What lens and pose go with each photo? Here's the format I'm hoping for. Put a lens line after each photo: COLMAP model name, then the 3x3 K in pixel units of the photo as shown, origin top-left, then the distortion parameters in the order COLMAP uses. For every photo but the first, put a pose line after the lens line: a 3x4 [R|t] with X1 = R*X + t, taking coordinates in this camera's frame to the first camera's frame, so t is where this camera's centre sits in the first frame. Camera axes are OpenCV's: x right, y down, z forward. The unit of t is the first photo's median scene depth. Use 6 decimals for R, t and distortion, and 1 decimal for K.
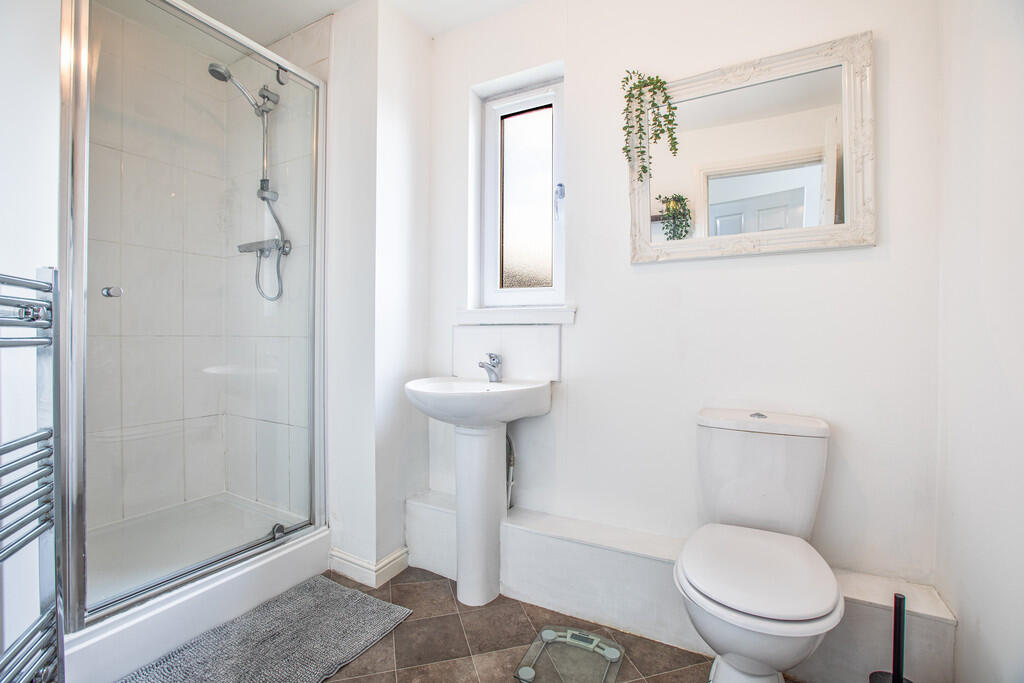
lens RADIAL K [[471.8, 0, 514.4], [0, 471.8, 340.2], [0, 0, 1]] dist [-0.026060, 0.007379]
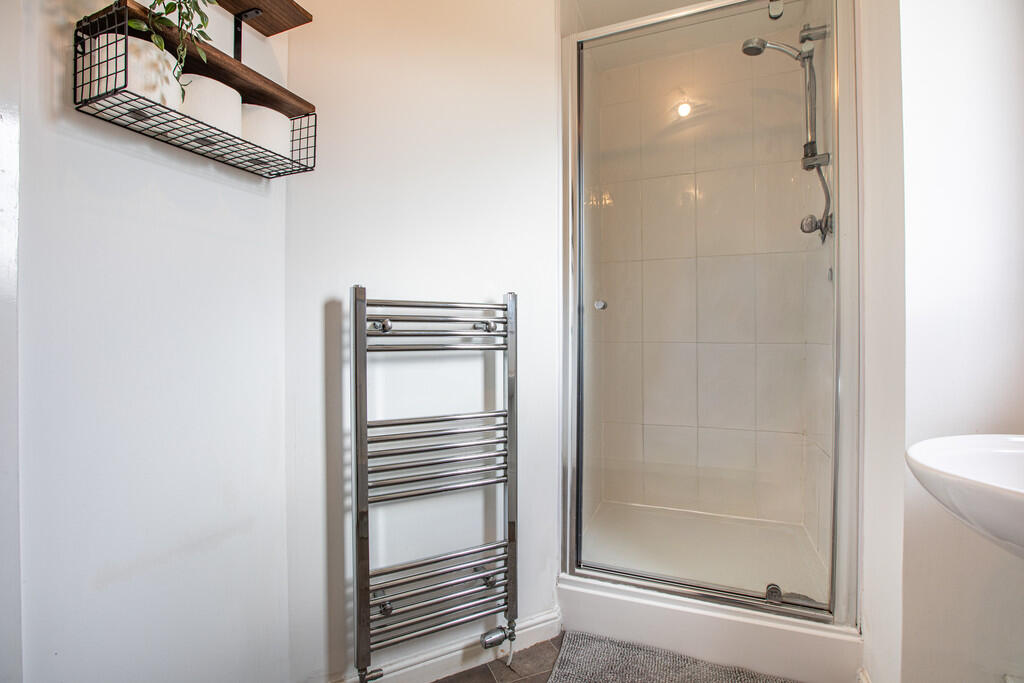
lens RADIAL K [[471.8, 0, 513.7], [0, 471.8, 341.0], [0, 0, 1]] dist [-0.026060, 0.007379]
pose [[0.082072, -0.011440, -0.996561, 0.231873], [-0.003577, 0.999924, -0.011773, 0.001169], [0.996620, 0.004531, 0.082025, 0.505929]]
